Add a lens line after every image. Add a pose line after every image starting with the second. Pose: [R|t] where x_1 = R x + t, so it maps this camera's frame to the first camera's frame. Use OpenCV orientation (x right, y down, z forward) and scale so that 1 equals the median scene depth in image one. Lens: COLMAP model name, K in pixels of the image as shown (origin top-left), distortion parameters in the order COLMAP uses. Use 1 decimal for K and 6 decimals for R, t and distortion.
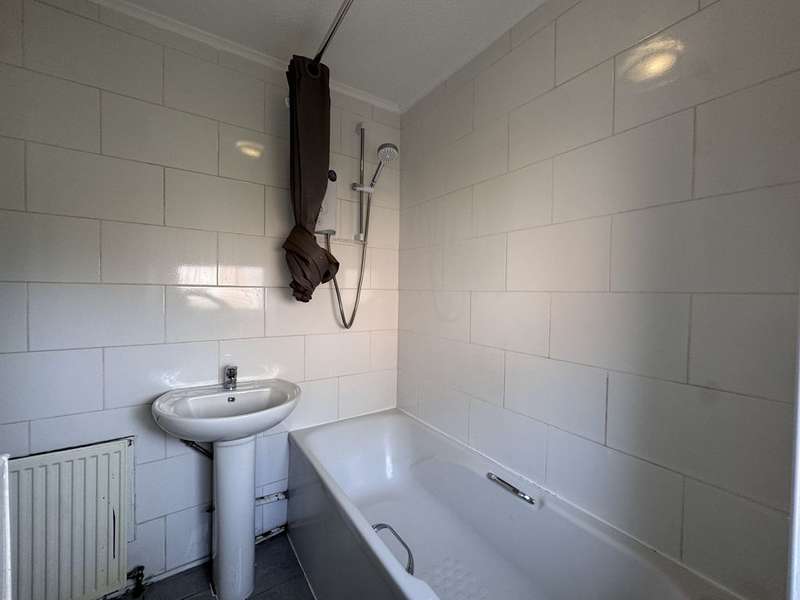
lens RADIAL K [[318.8, 0, 399.6], [0, 318.8, 299.3], [0, 0, 1]] dist [-0.002333, -0.000001]
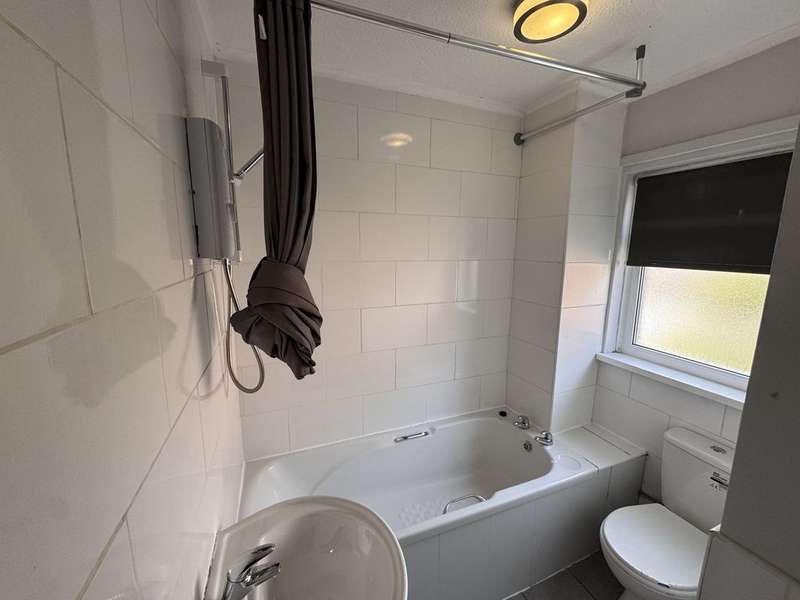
lens RADIAL K [[318.8, 0, 399.6], [0, 318.8, 299.3], [0, 0, 1]] dist [-0.002333, -0.000001]
pose [[0.207274, -0.165462, 0.964189, -0.934221], [0.015144, 0.986017, 0.165953, -0.274750], [-0.978166, -0.019796, 0.206881, 0.707503]]
